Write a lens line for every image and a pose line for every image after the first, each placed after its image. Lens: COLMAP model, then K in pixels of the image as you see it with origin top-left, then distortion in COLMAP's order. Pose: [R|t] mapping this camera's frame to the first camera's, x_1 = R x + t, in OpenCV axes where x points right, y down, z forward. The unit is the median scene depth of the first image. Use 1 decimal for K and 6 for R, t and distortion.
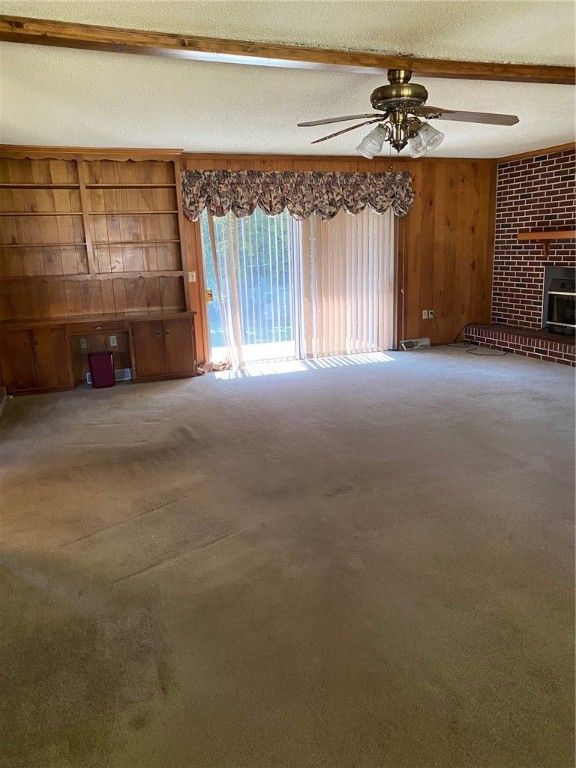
lens RADIAL K [[593.1, 0, 288.8], [0, 593.1, 388.2], [0, 0, 1]] dist [0.018695, -0.013080]
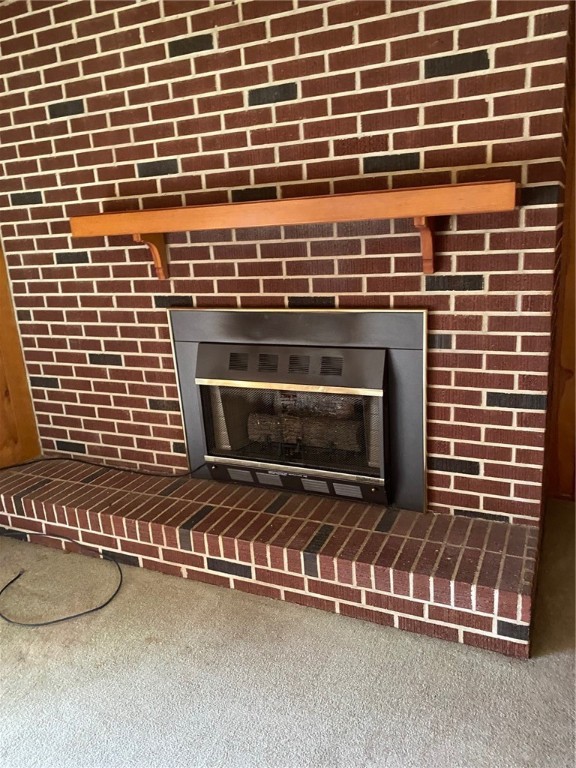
lens RADIAL K [[593.1, 0, 288.8], [0, 593.1, 388.2], [0, 0, 1]] dist [0.018695, -0.013080]
pose [[0.717287, -0.196611, 0.668463, 0.239394], [0.198126, 0.977314, 0.074856, -0.173473], [-0.668016, 0.078747, 0.739969, 0.704991]]
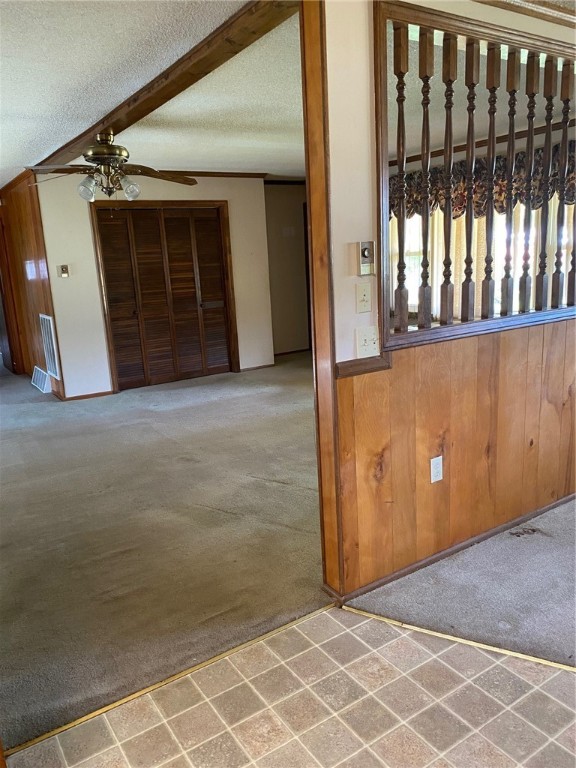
lens RADIAL K [[593.1, 0, 288.8], [0, 593.1, 388.2], [0, 0, 1]] dist [0.018695, -0.013080]
pose [[-0.219828, -0.169081, 0.960774, -0.552806], [0.286338, 0.930303, 0.229233, -0.094407], [-0.932570, 0.325498, -0.156092, 0.458461]]
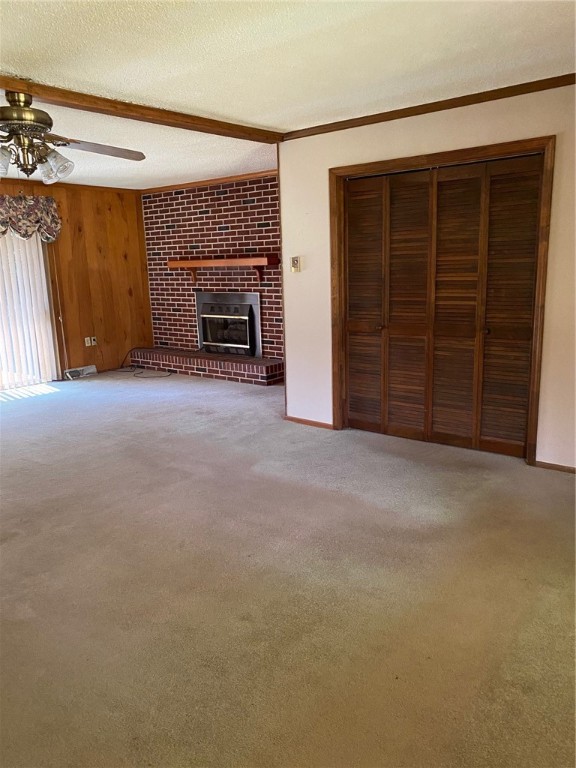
lens RADIAL K [[593.1, 0, 288.8], [0, 593.1, 388.2], [0, 0, 1]] dist [0.018695, -0.013080]
pose [[0.857357, -0.098108, 0.505286, 0.011533], [0.119942, 0.992723, -0.010765, 0.002655], [-0.500552, 0.069835, 0.862885, -0.010576]]
